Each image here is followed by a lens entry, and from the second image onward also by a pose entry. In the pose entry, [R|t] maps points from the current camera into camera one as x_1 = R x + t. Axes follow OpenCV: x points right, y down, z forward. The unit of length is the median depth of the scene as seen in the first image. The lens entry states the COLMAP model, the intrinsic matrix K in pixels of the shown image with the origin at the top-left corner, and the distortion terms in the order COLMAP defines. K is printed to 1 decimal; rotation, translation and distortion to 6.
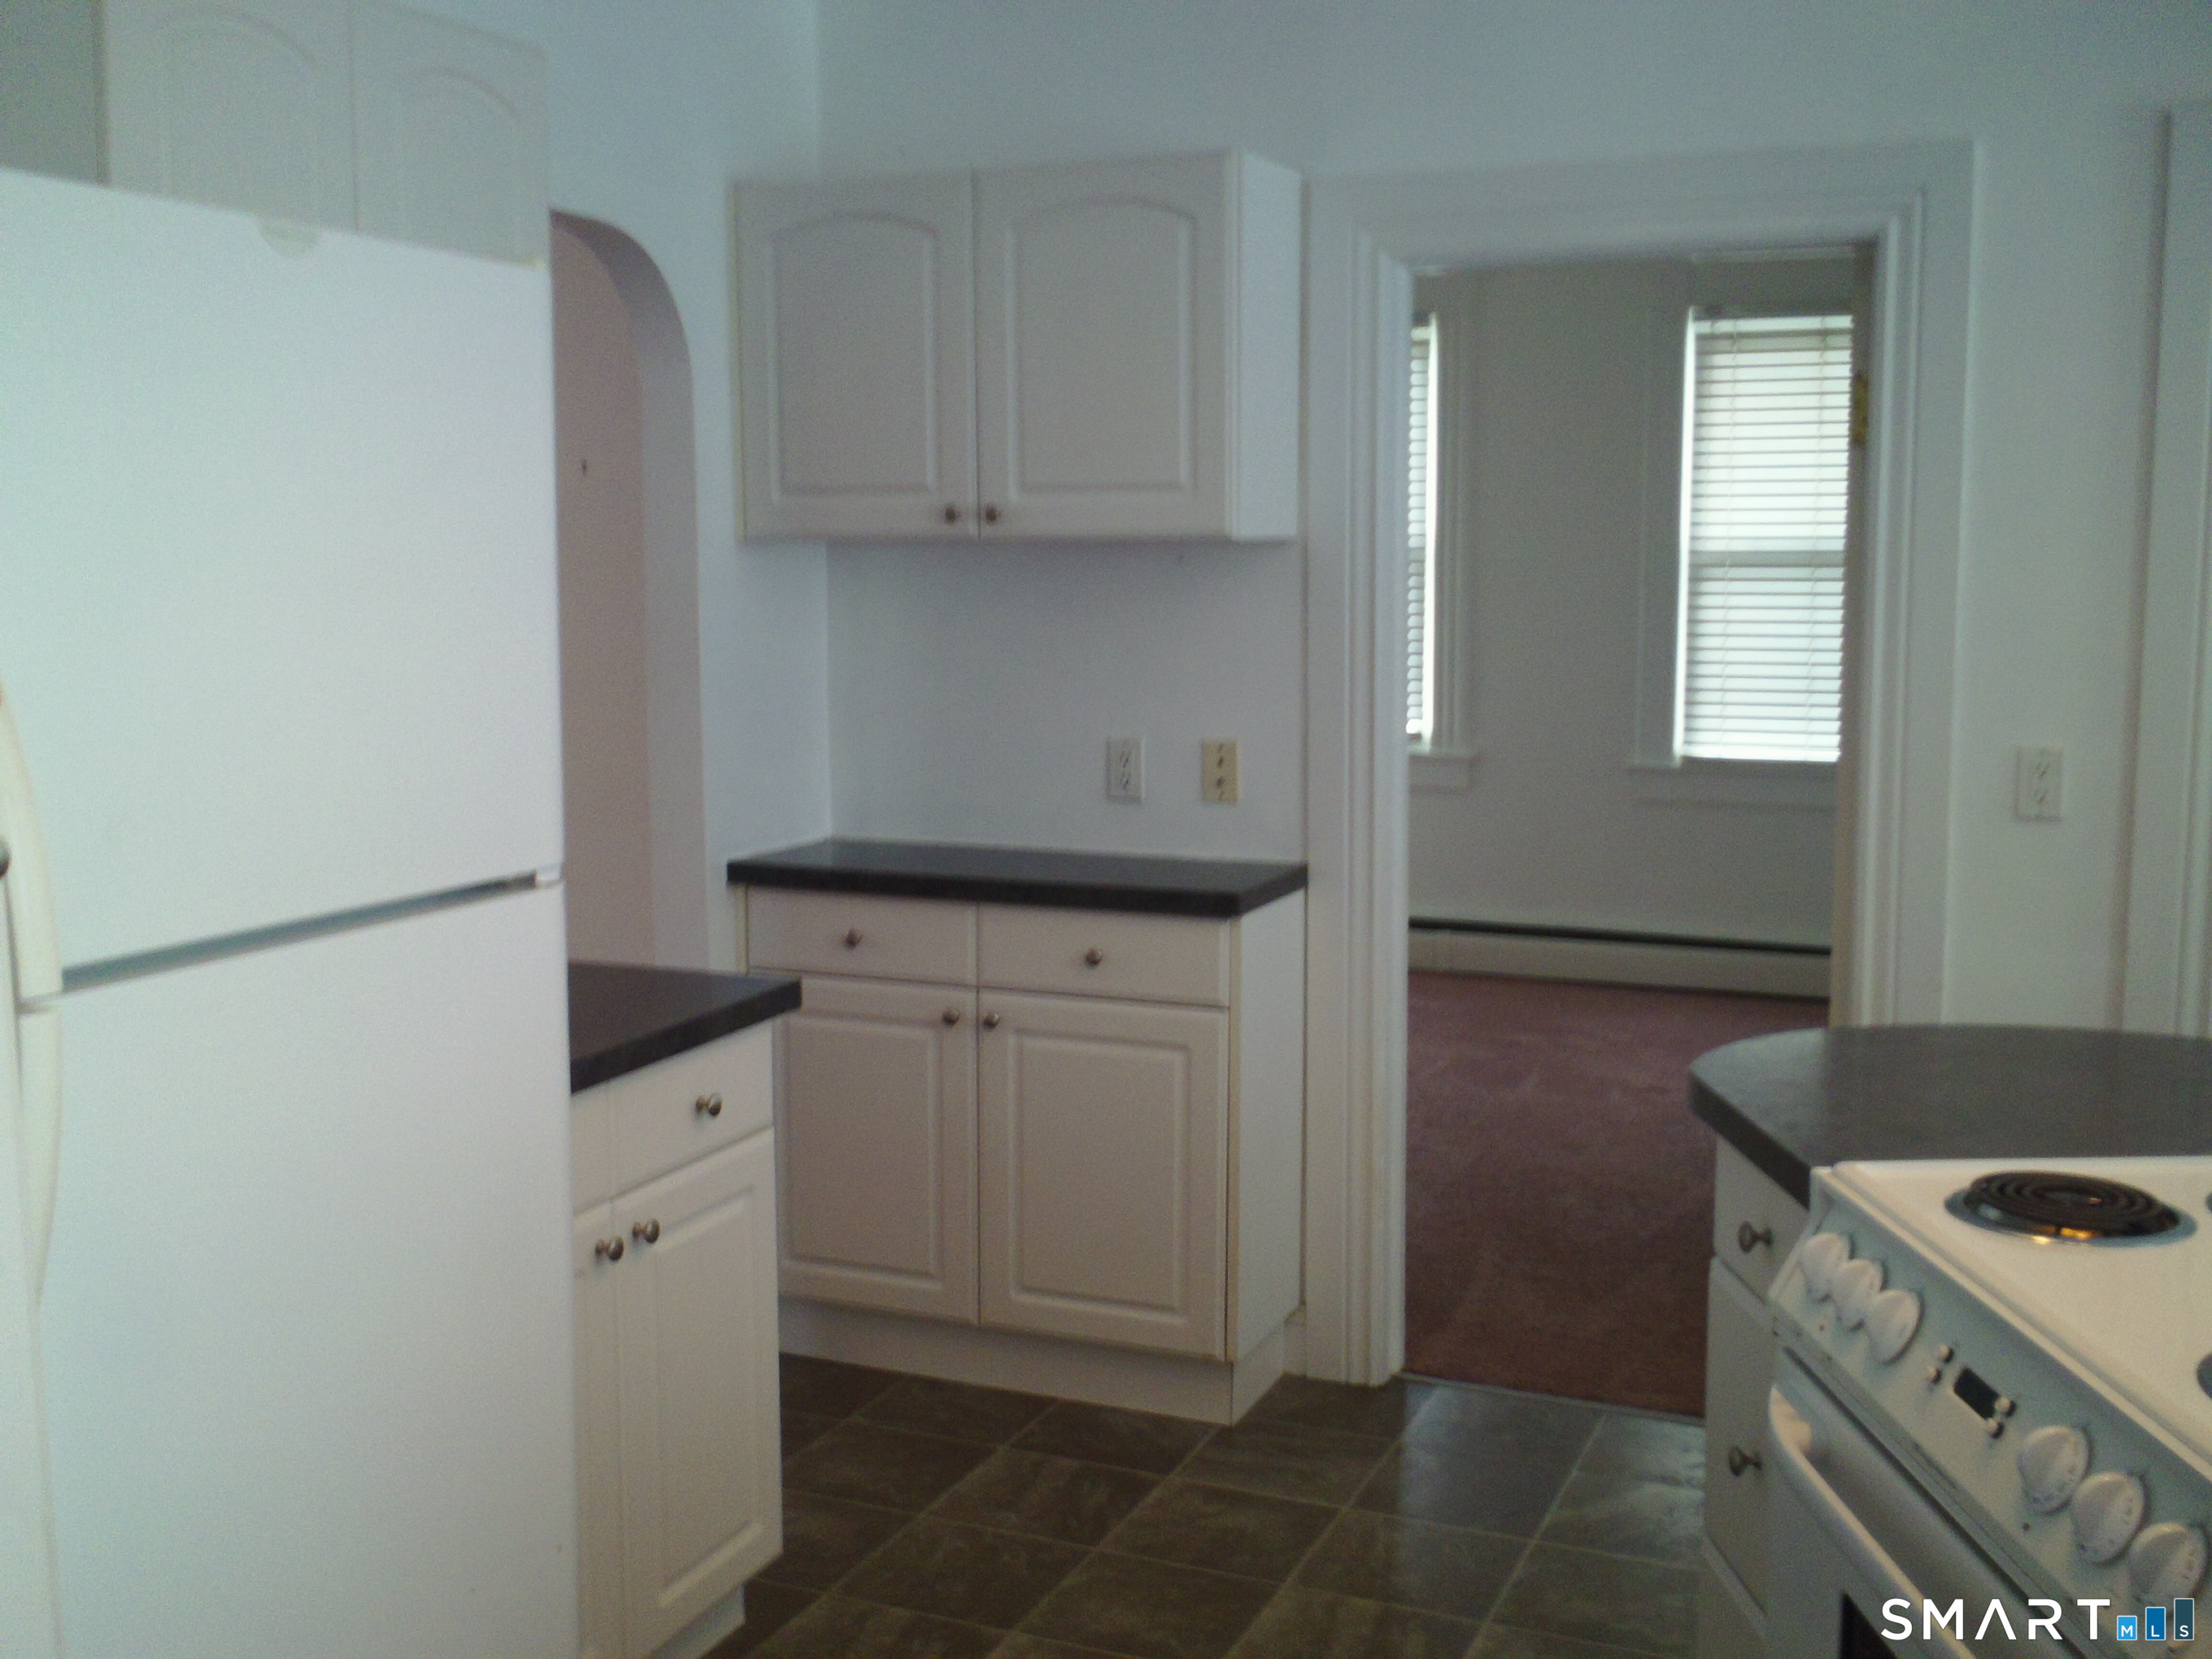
lens RADIAL K [[2276.2, 0, 1106.0], [0, 2276.2, 829.5], [0, 0, 1]] dist [-0.030021, -0.046076]
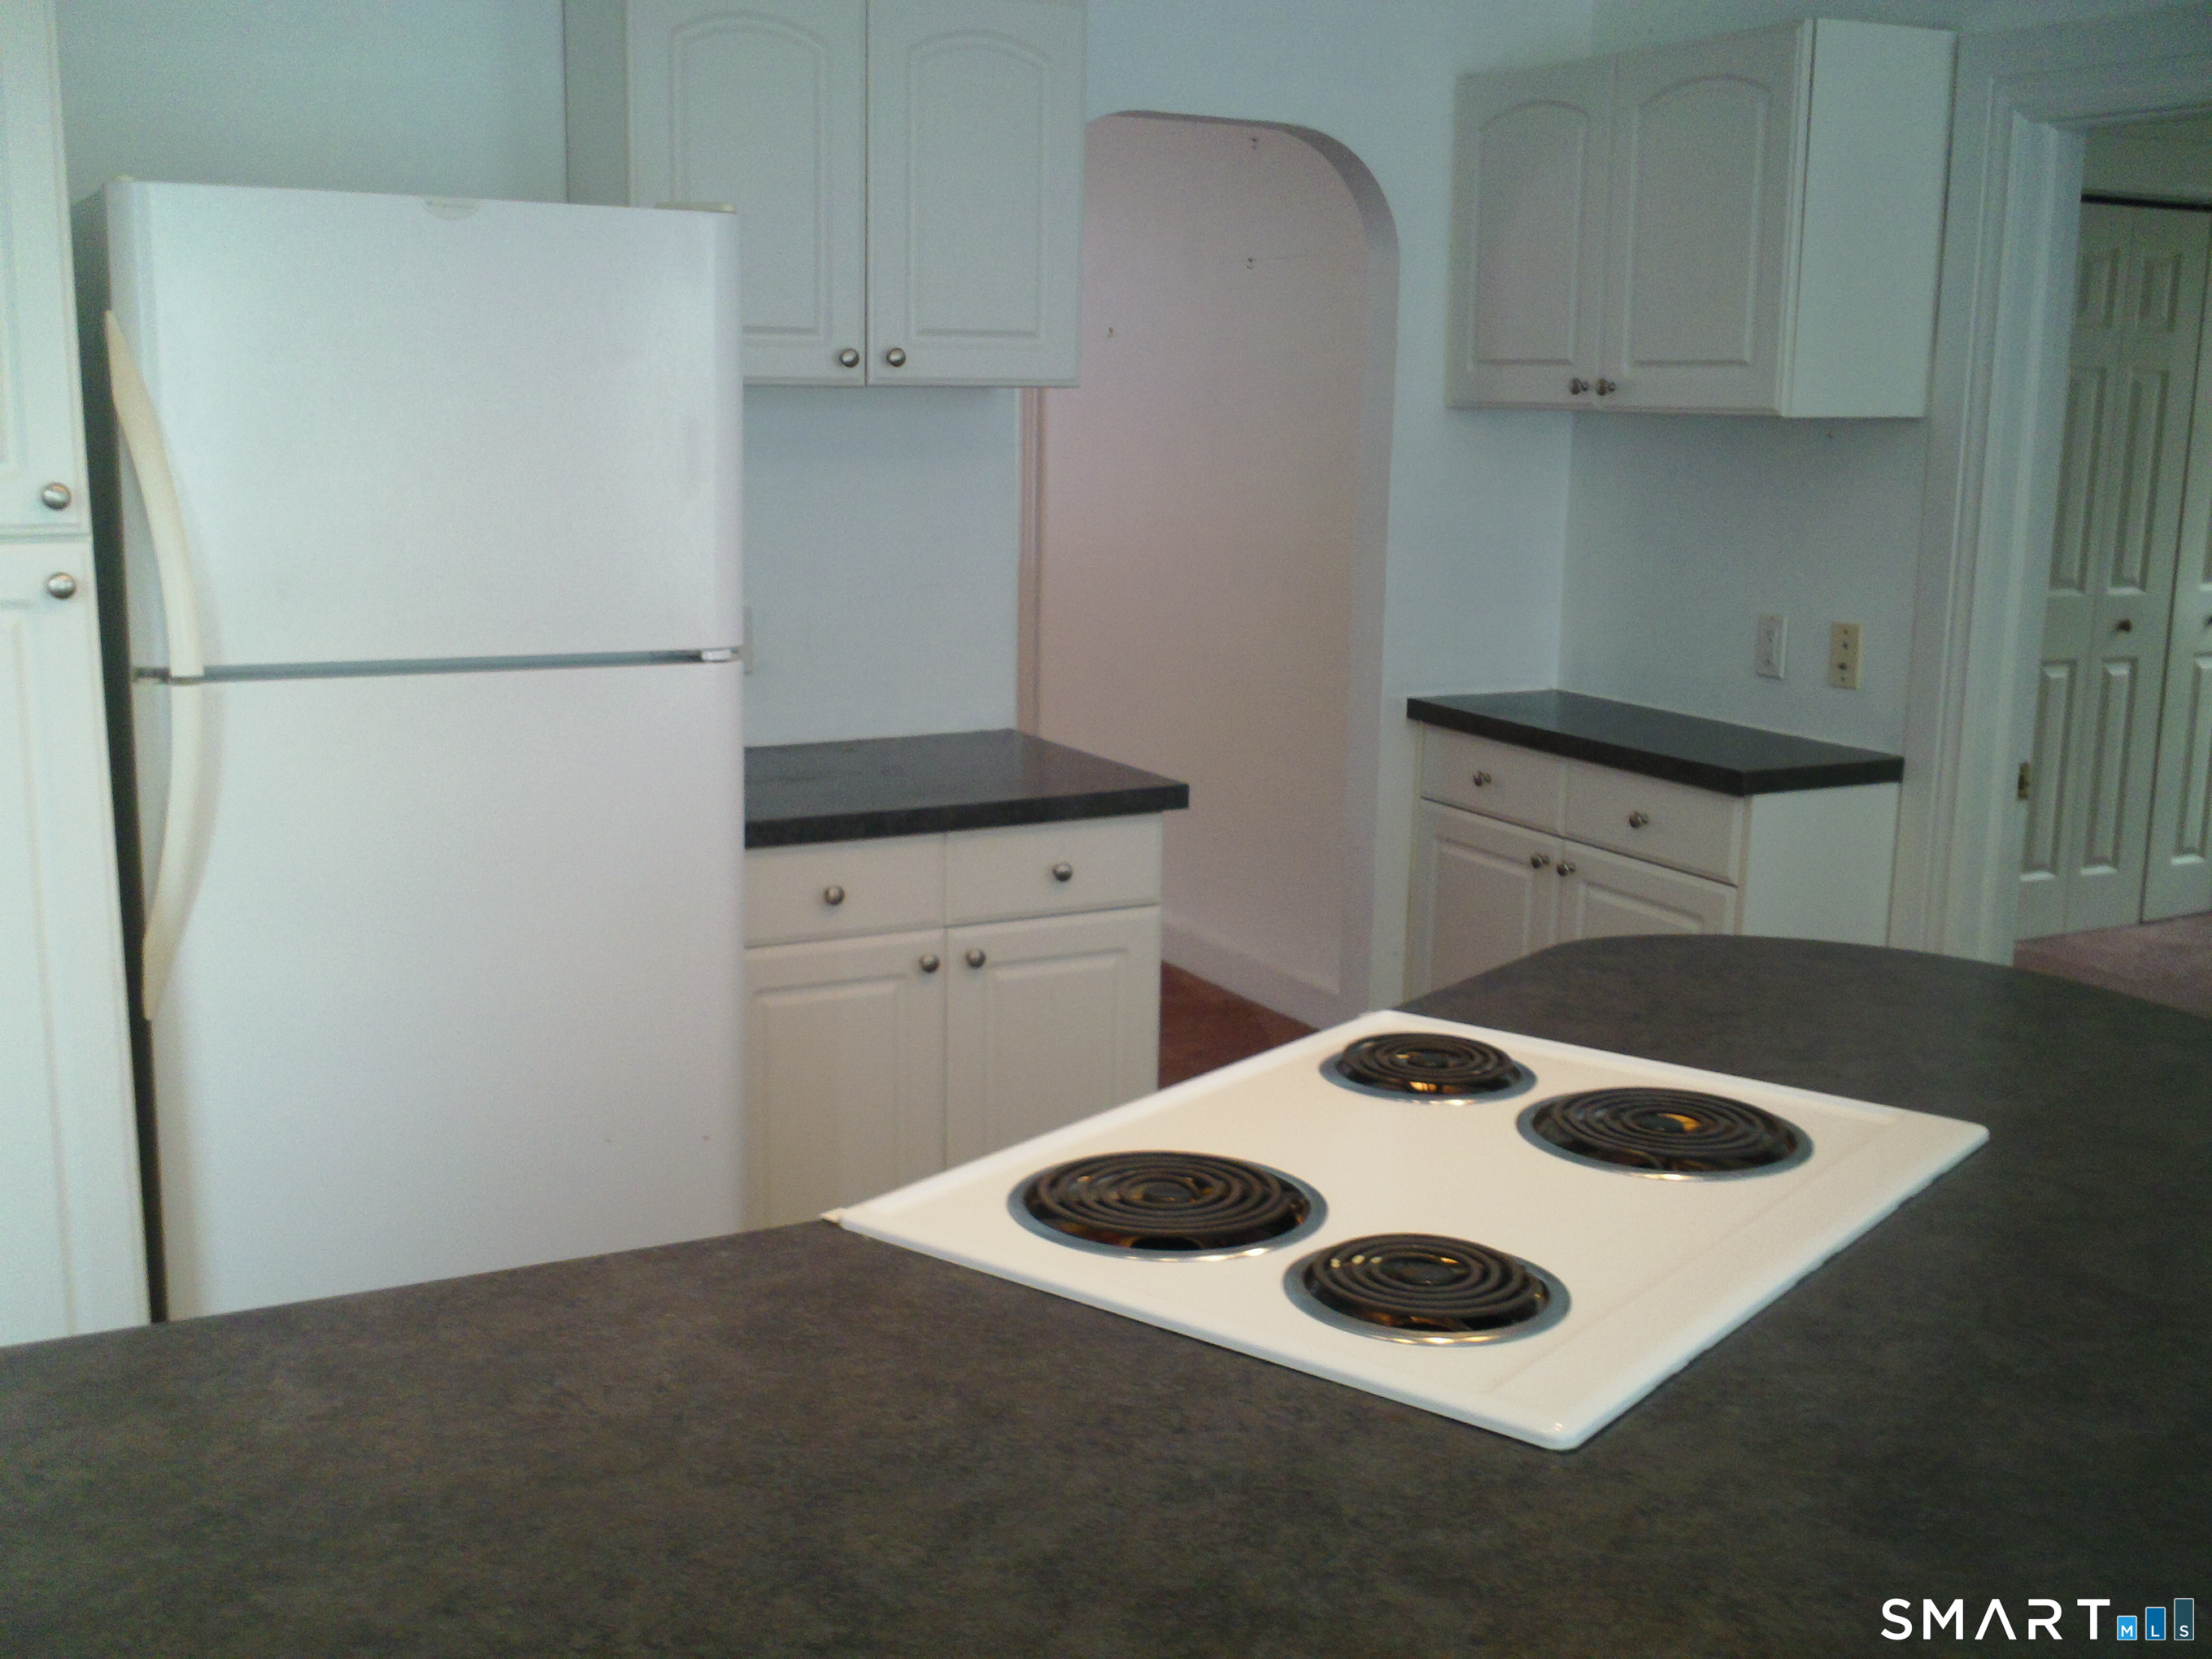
lens RADIAL K [[2276.2, 0, 1106.0], [0, 2276.2, 829.5], [0, 0, 1]] dist [-0.030021, -0.046076]
pose [[0.766350, 0.131419, -0.628837, 0.444837], [-0.092008, 0.991214, 0.095024, -0.015011], [0.635800, -0.014963, 0.771709, 0.046532]]
